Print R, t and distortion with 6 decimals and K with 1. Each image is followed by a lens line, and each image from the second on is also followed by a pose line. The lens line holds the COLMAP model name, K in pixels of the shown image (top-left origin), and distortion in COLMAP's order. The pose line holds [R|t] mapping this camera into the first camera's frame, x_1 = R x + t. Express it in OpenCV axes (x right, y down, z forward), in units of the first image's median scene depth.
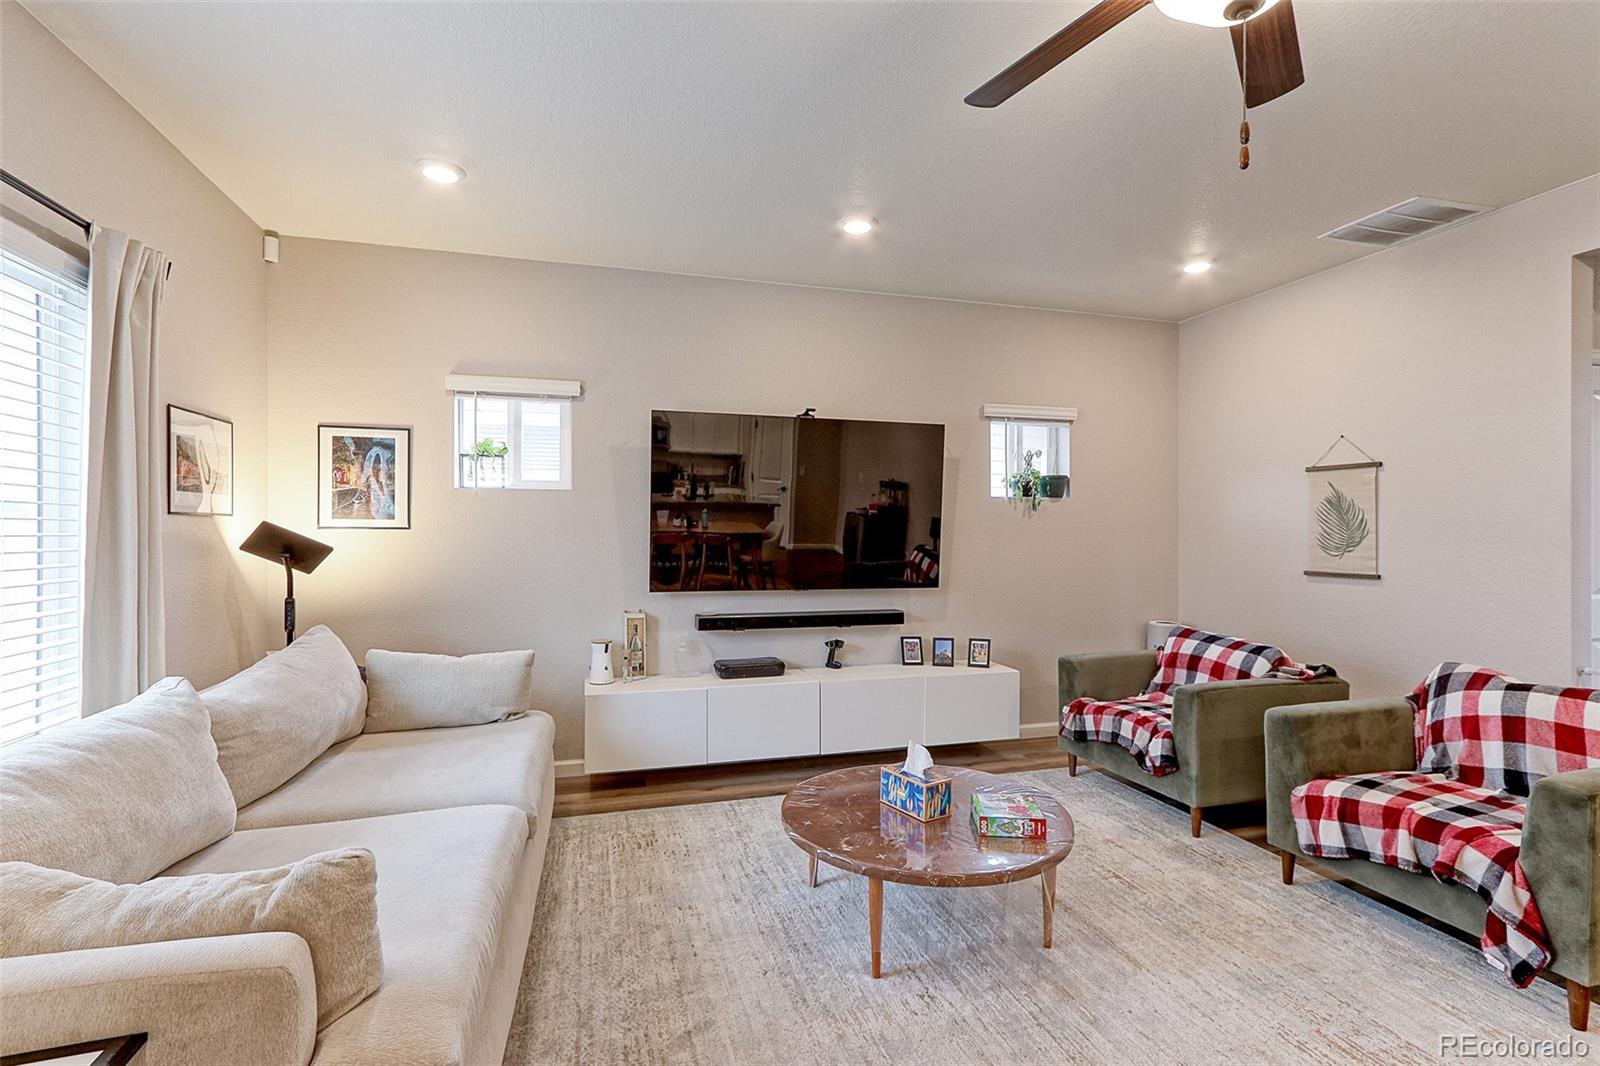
lens RADIAL K [[743.3, 0, 807.6], [0, 743.3, 531.0], [0, 0, 1]] dist [0.002417, 0.001815]
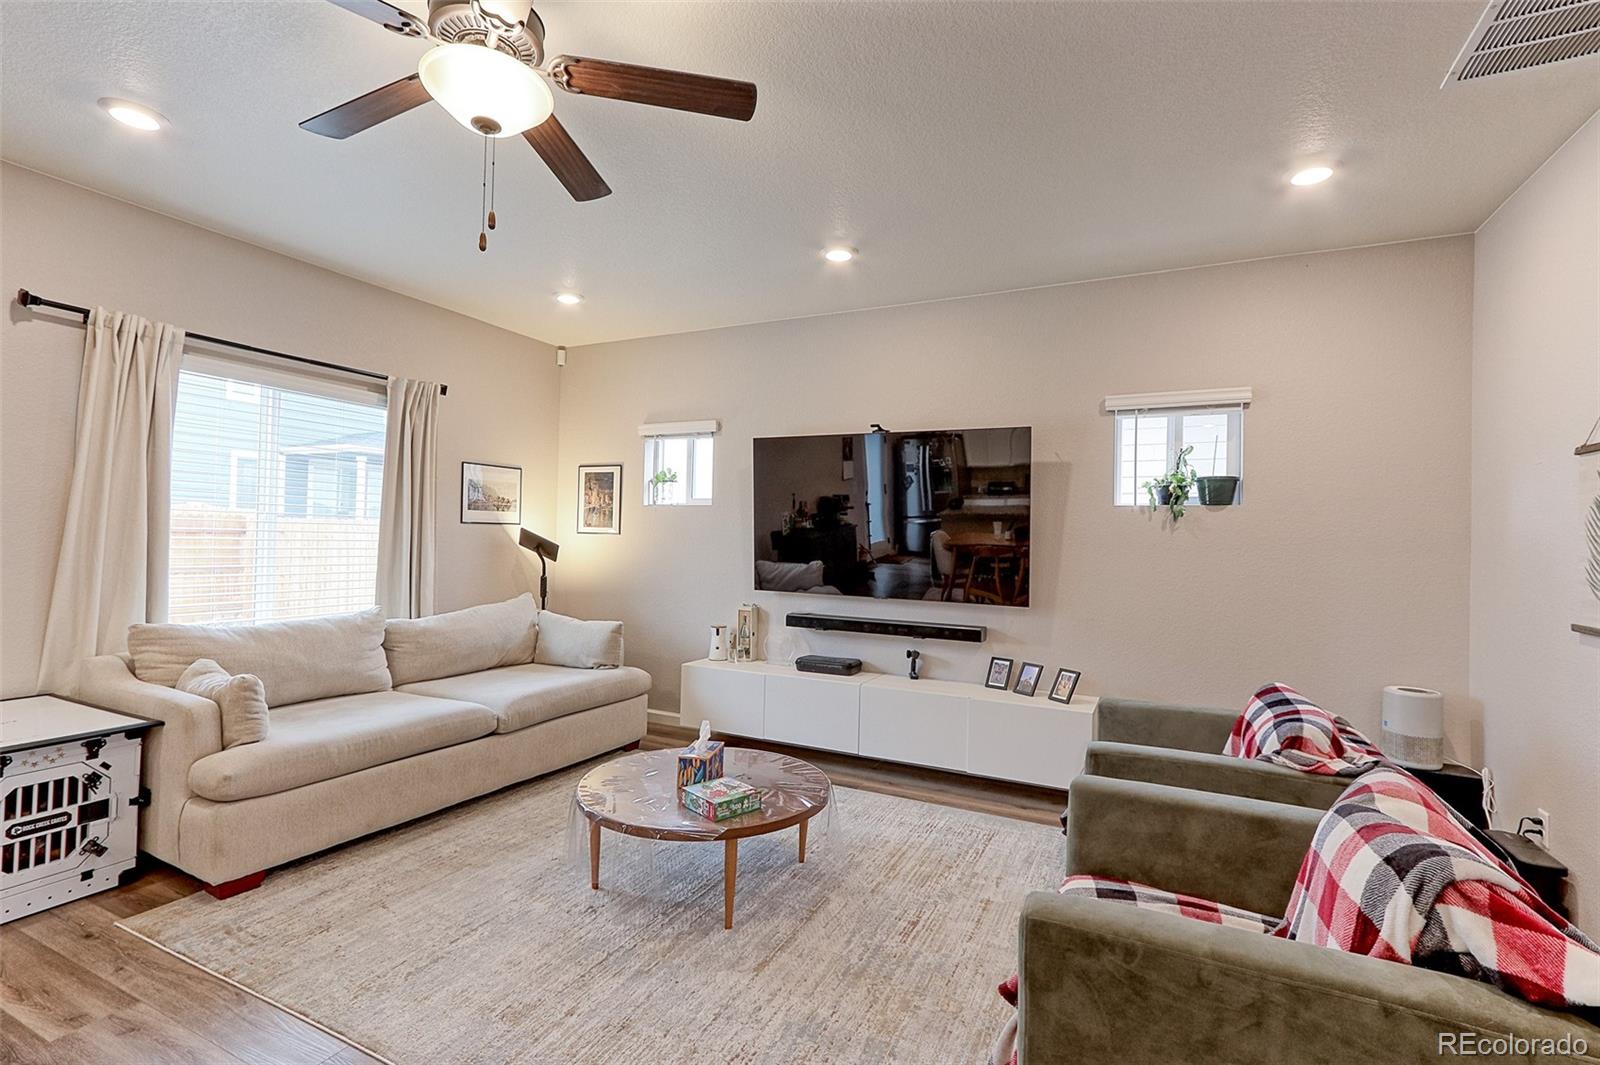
lens RADIAL K [[743.3, 0, 774.6], [0, 743.3, 528.5], [0, 0, 1]] dist [0.002417, 0.001815]
pose [[0.728530, 0.005544, -0.684992, 0.623220], [-0.021121, 0.999674, -0.014373, 0.000289], [0.684688, 0.024939, 0.728409, 0.144831]]
